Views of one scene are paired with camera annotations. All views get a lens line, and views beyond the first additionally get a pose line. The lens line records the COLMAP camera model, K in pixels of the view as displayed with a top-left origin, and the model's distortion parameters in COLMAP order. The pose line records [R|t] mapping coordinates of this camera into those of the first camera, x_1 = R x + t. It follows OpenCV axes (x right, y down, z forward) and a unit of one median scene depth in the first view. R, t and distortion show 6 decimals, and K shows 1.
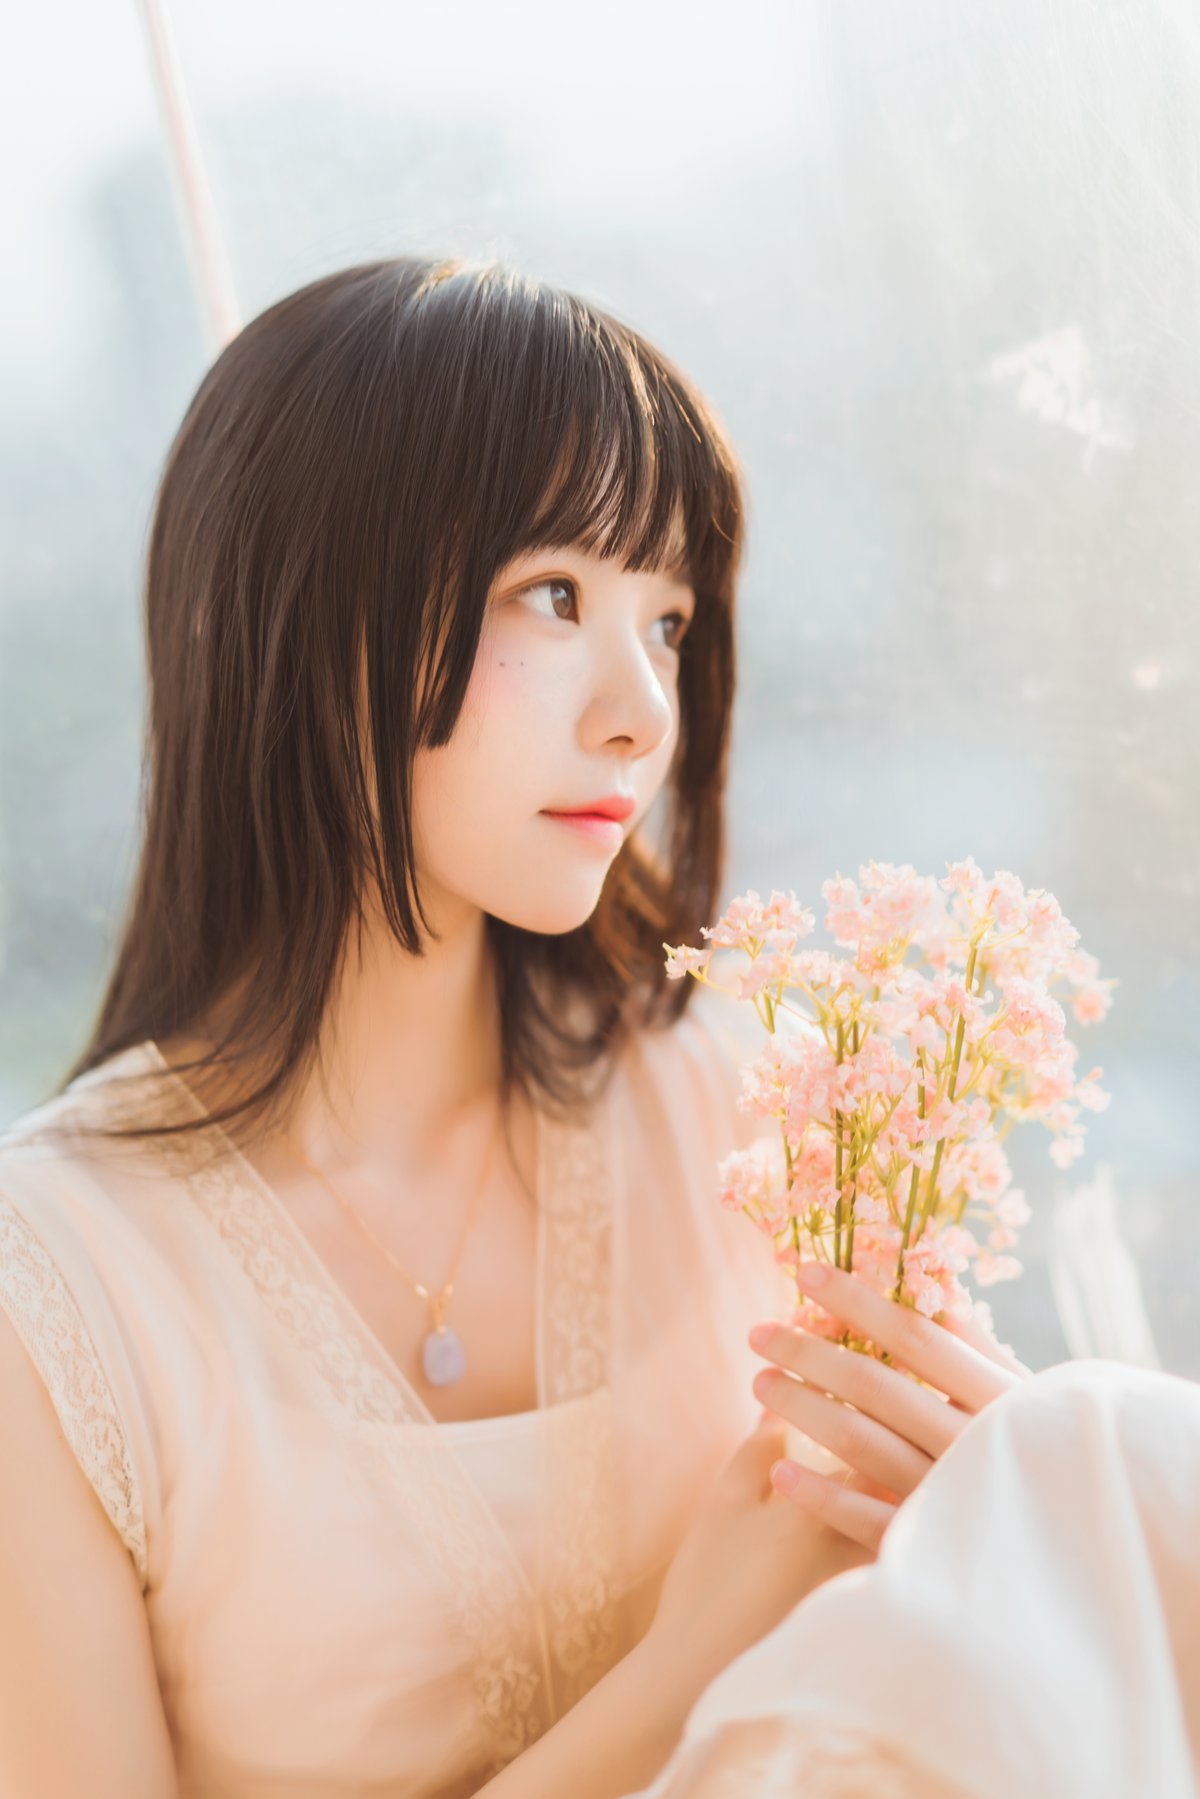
lens RADIAL K [[1705.8, 0, 600.0], [0, 1705.8, 899.5], [0, 0, 1]] dist [-0.001194, -0.019701]
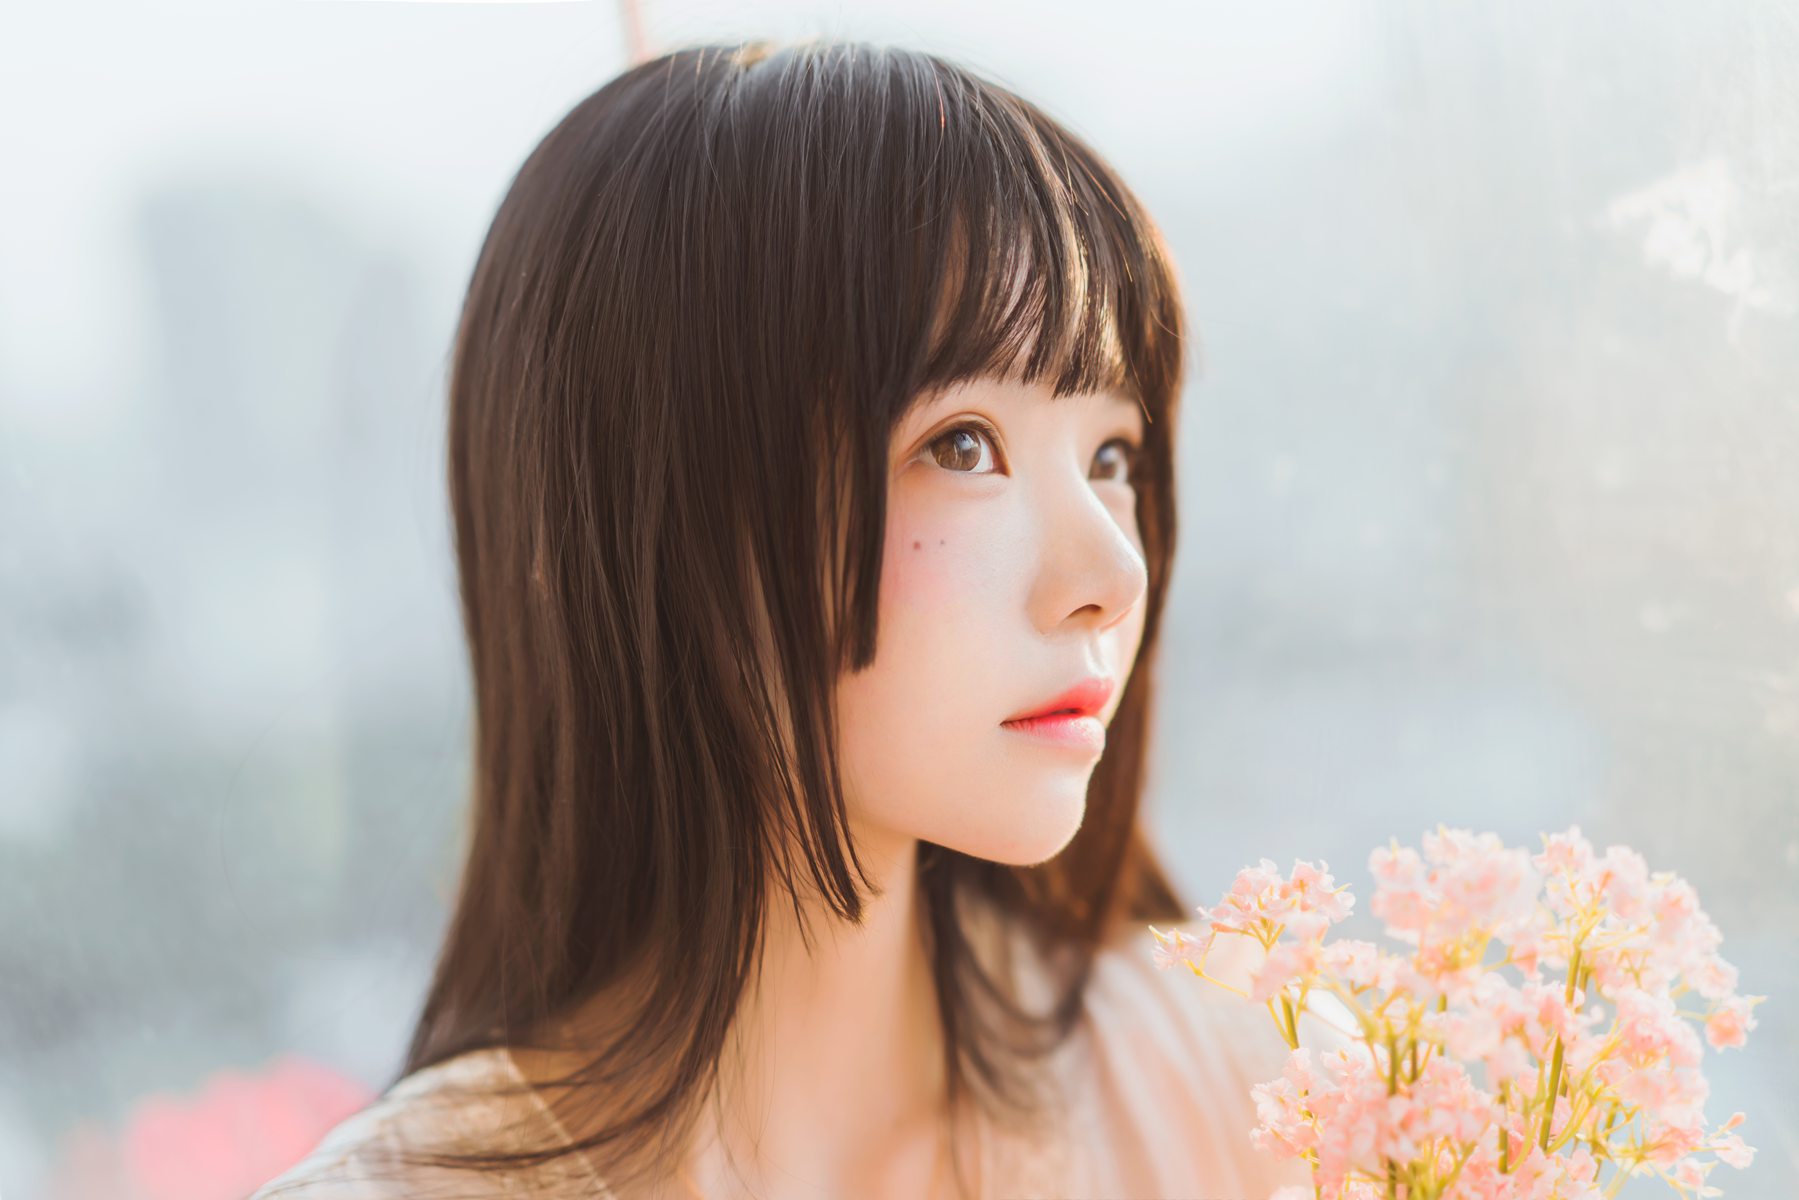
lens RADIAL K [[1705.8, 0, 899.5], [0, 1705.8, 600.0], [0, 0, 1]] dist [-0.001194, -0.019701]
pose [[0.998447, 0.037774, -0.040948, -0.057482], [-0.043427, 0.988129, -0.147358, 0.000297], [0.034896, 0.148908, 0.988235, 0.210590]]
